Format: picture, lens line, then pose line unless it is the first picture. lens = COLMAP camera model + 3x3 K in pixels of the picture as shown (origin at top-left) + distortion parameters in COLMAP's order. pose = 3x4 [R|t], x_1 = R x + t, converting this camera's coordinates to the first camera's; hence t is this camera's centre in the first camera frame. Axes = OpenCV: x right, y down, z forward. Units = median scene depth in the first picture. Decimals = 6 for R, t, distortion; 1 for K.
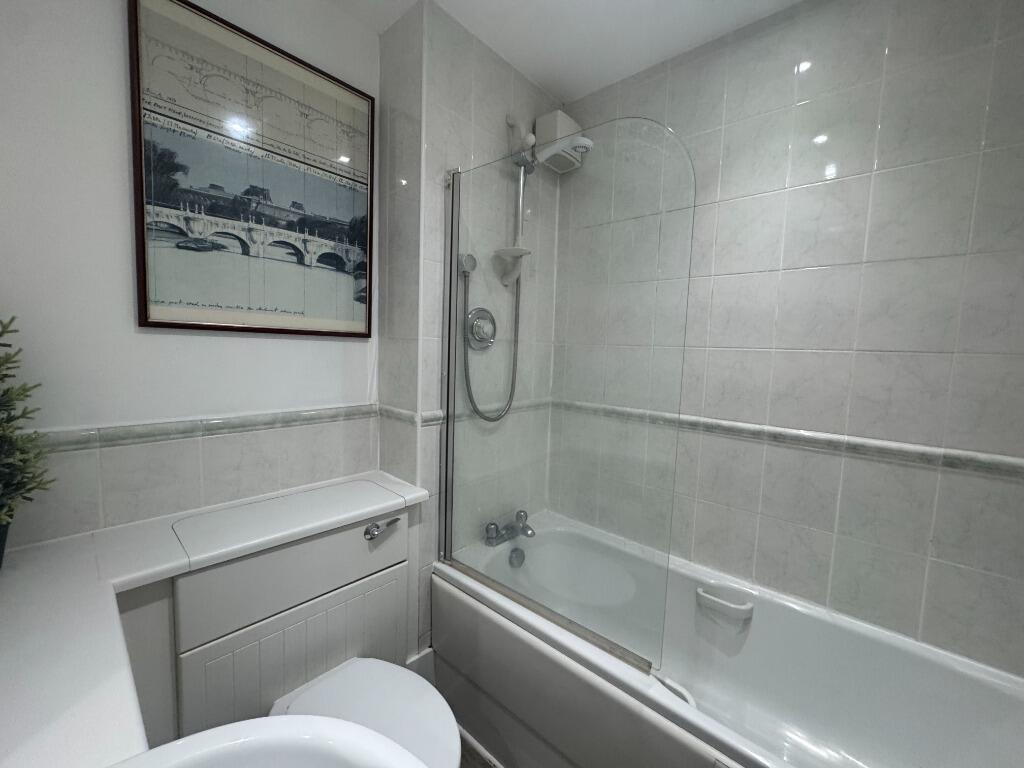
lens RADIAL K [[408.0, 0, 513.0], [0, 408.0, 383.6], [0, 0, 1]] dist [-0.000716, -0.000427]
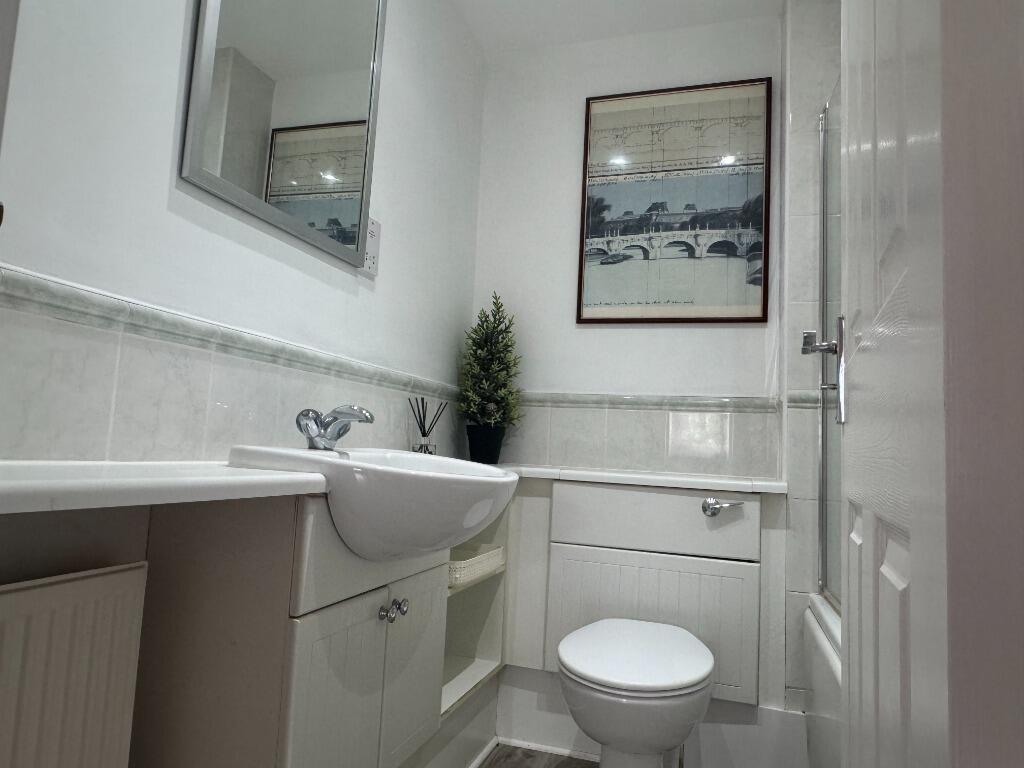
lens RADIAL K [[683.3, 0, 511.9], [0, 683.3, 382.7], [0, 0, 1]] dist [-0.013183, -0.001565]
pose [[0.410515, -0.103314, -0.905982, 0.900865], [-0.110200, 0.980657, -0.161763, 0.381277], [0.905170, 0.166245, 0.391189, -0.070015]]
